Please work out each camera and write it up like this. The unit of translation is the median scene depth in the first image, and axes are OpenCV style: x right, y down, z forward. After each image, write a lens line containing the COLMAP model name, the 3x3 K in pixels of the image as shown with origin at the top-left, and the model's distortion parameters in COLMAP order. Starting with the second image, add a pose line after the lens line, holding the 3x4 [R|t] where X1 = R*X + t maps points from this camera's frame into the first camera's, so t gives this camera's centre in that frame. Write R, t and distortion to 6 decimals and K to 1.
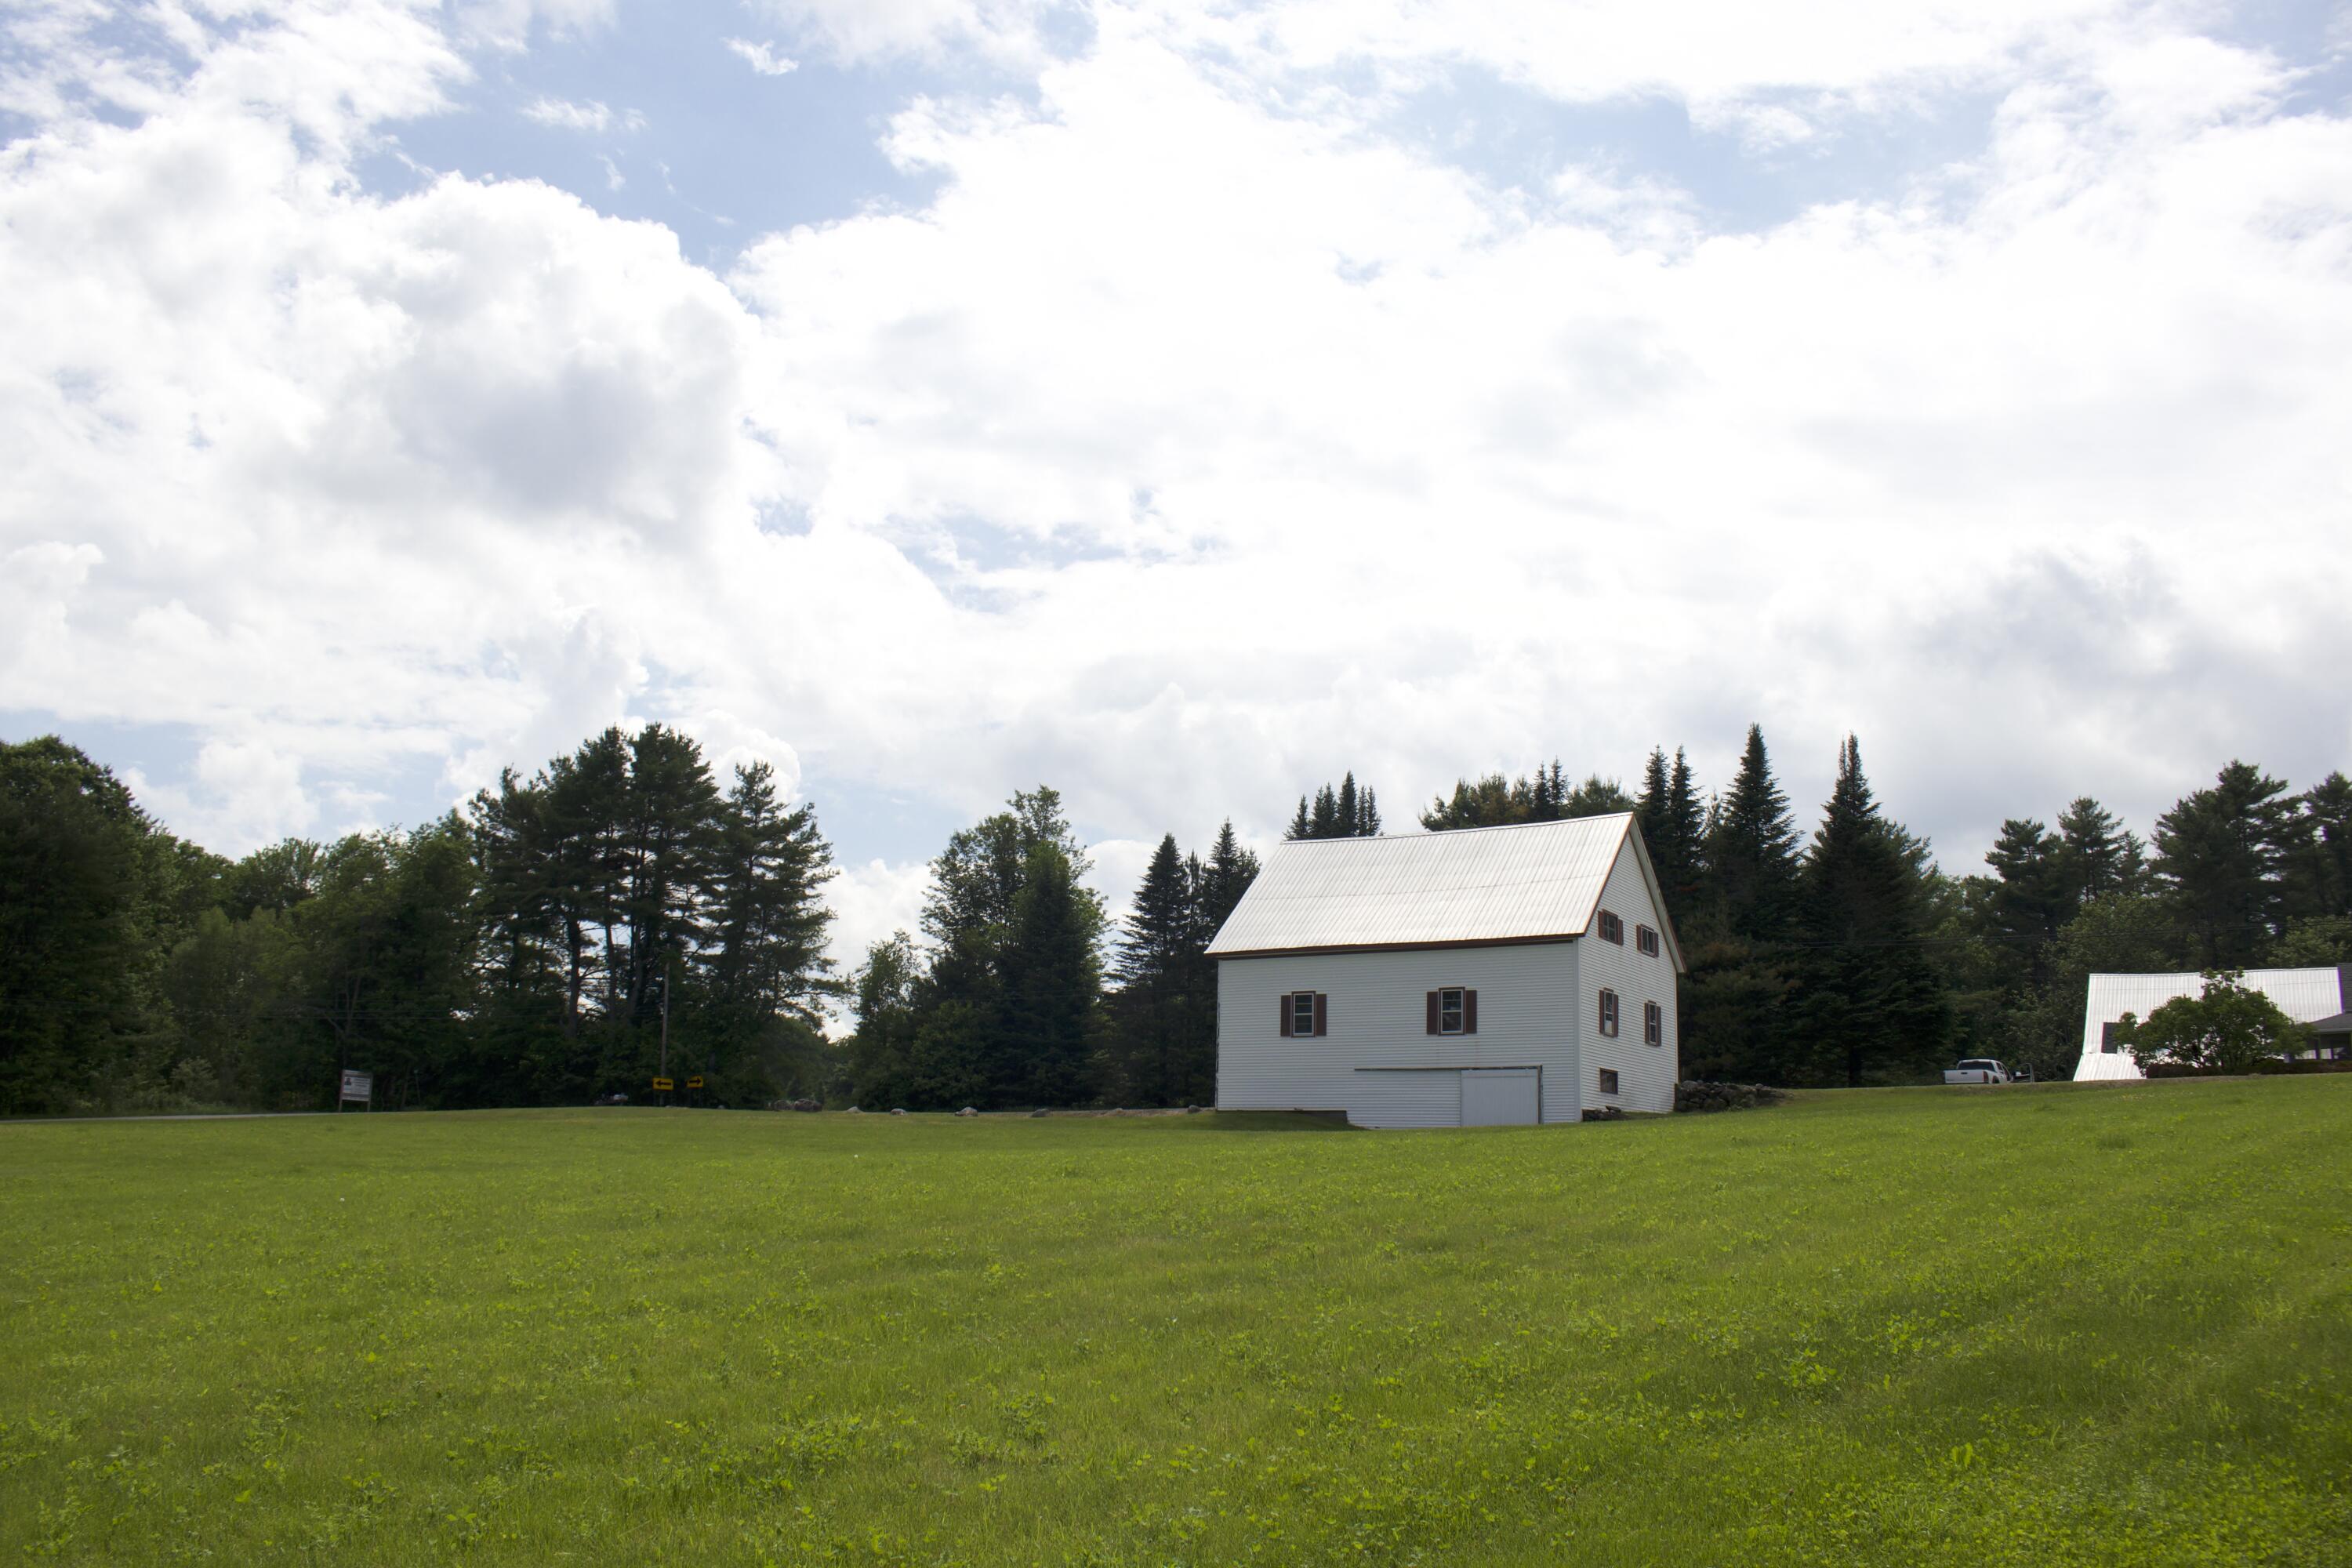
lens RADIAL K [[1928.5, 0, 1176.0], [0, 1928.5, 784.0], [0, 0, 1]] dist [-0.148860, 0.111731]
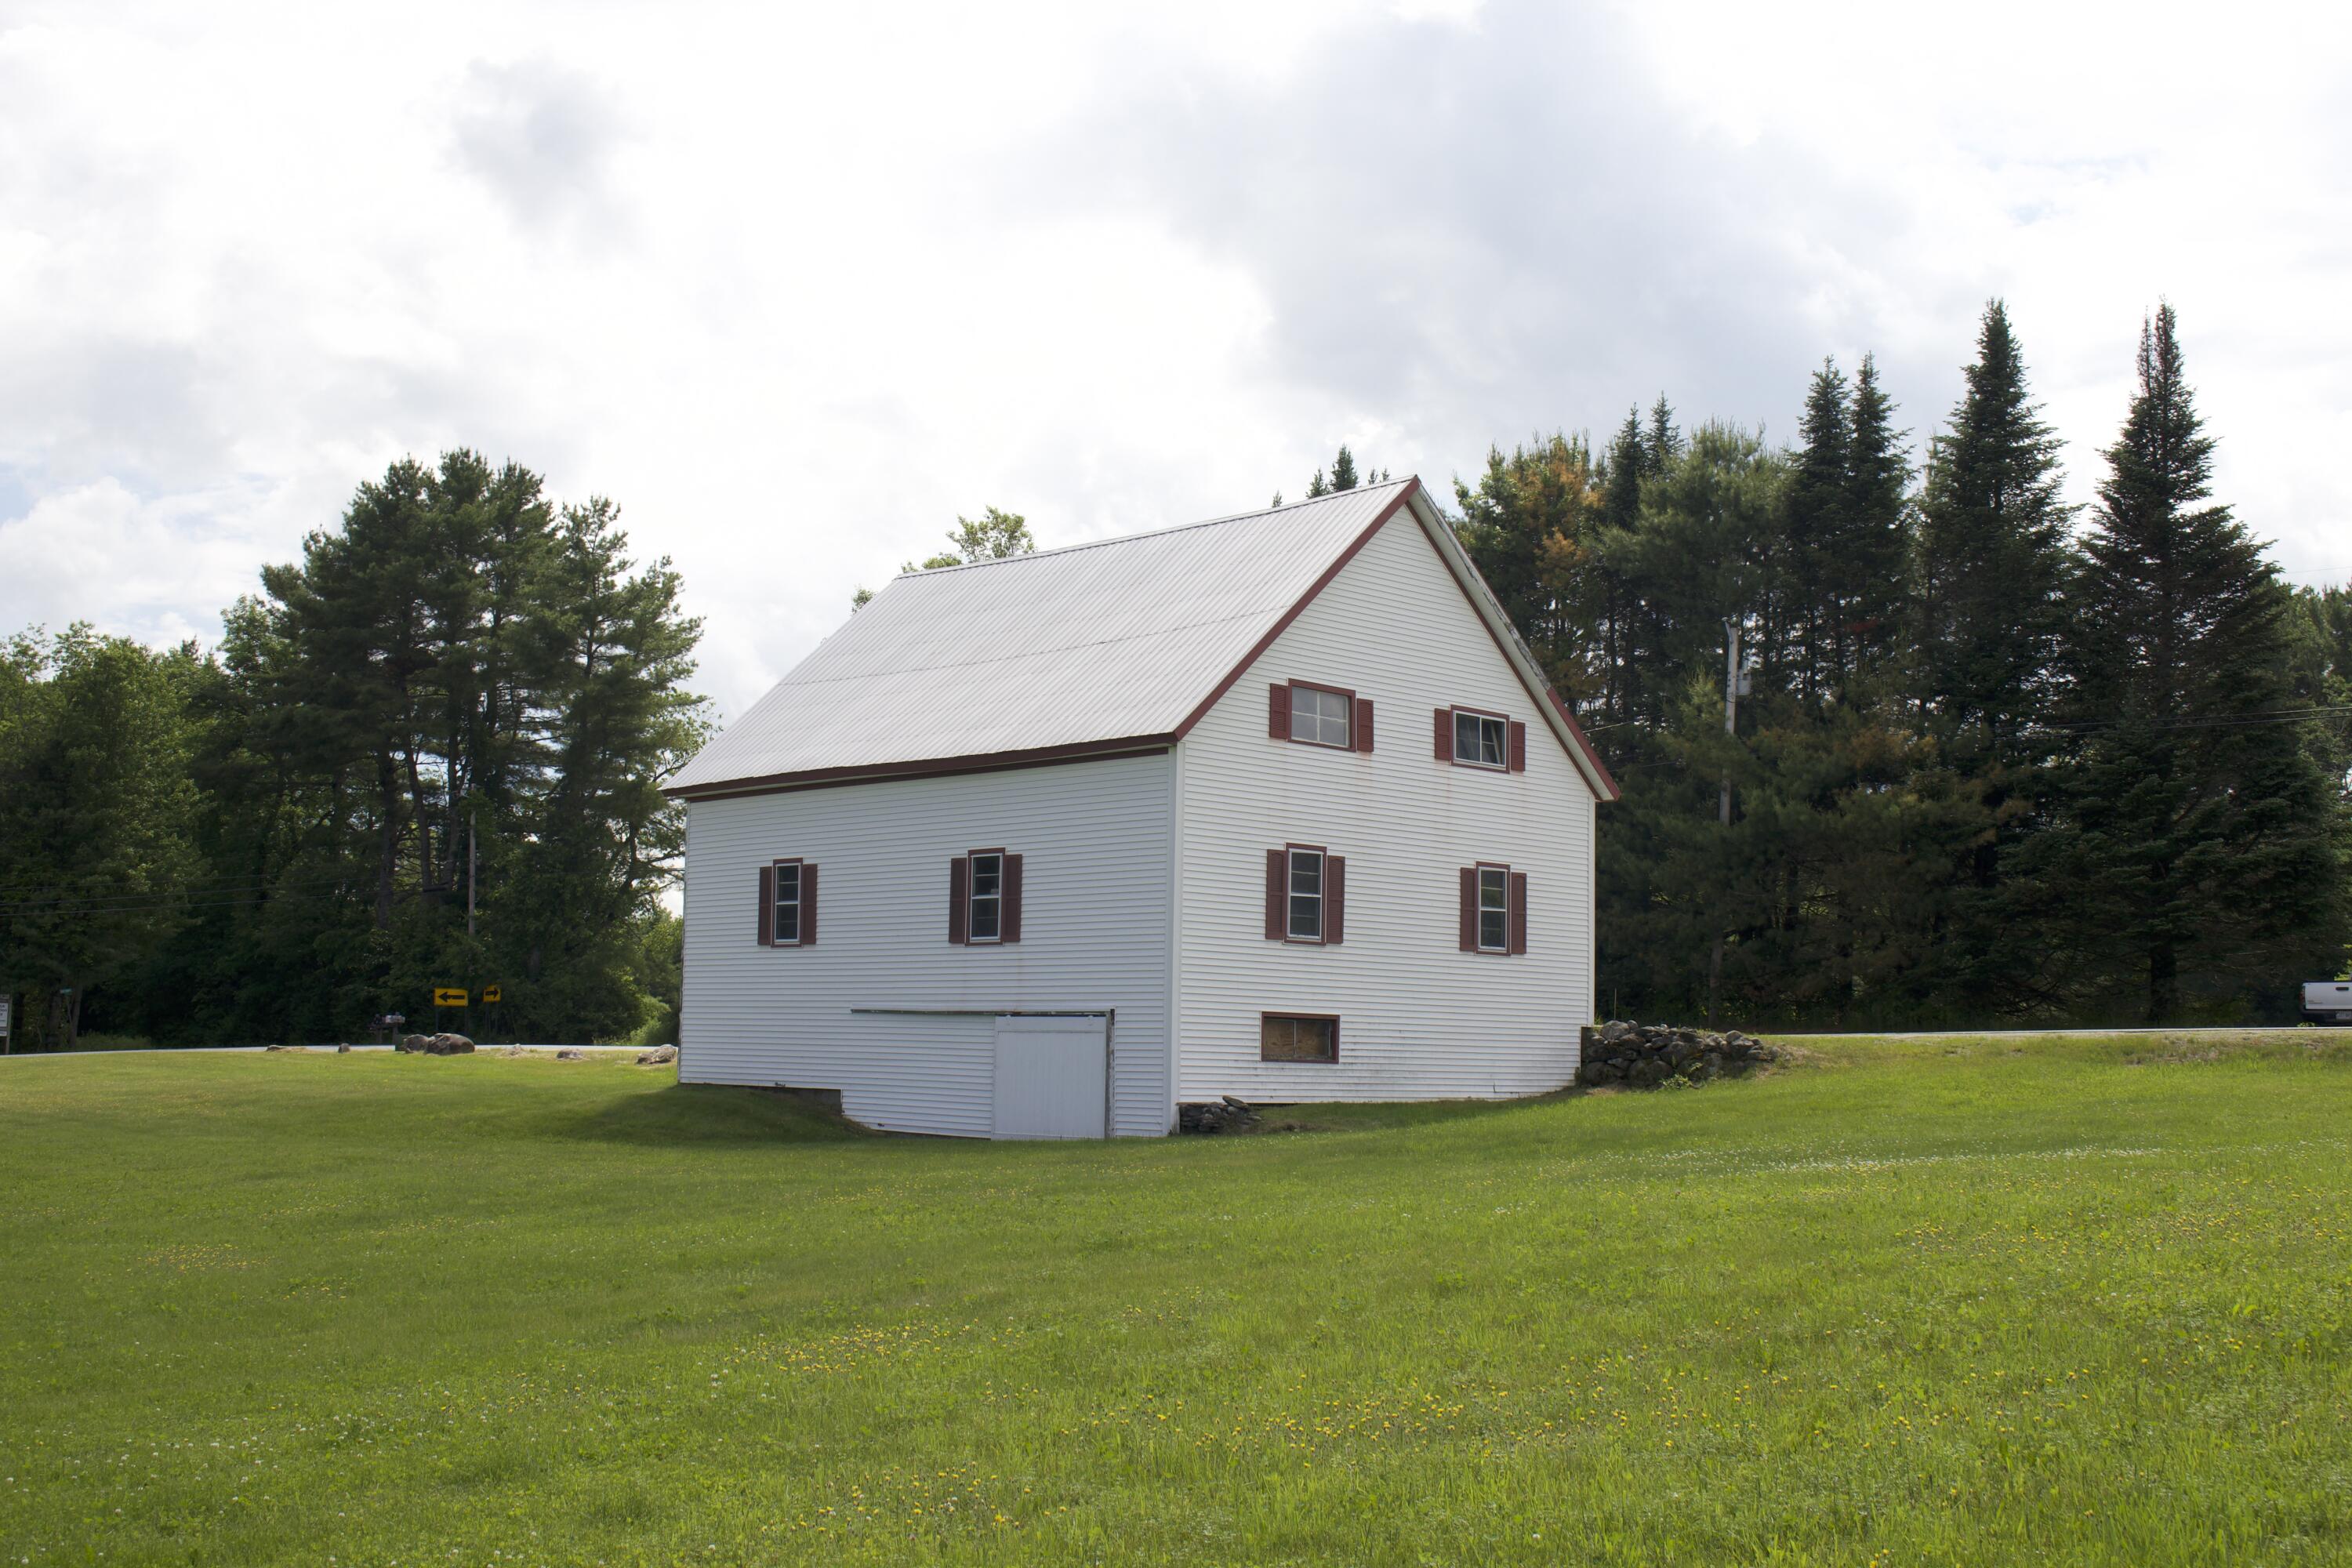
lens RADIAL K [[2646.6, 0, 1176.0], [0, 2646.6, 784.0], [0, 0, 1]] dist [-0.125656, 0.006691]
pose [[0.967841, -0.032293, -0.249482, 0.326517], [0.056203, 0.994416, 0.089315, 0.028337], [0.245205, -0.100464, 0.964252, 0.322434]]
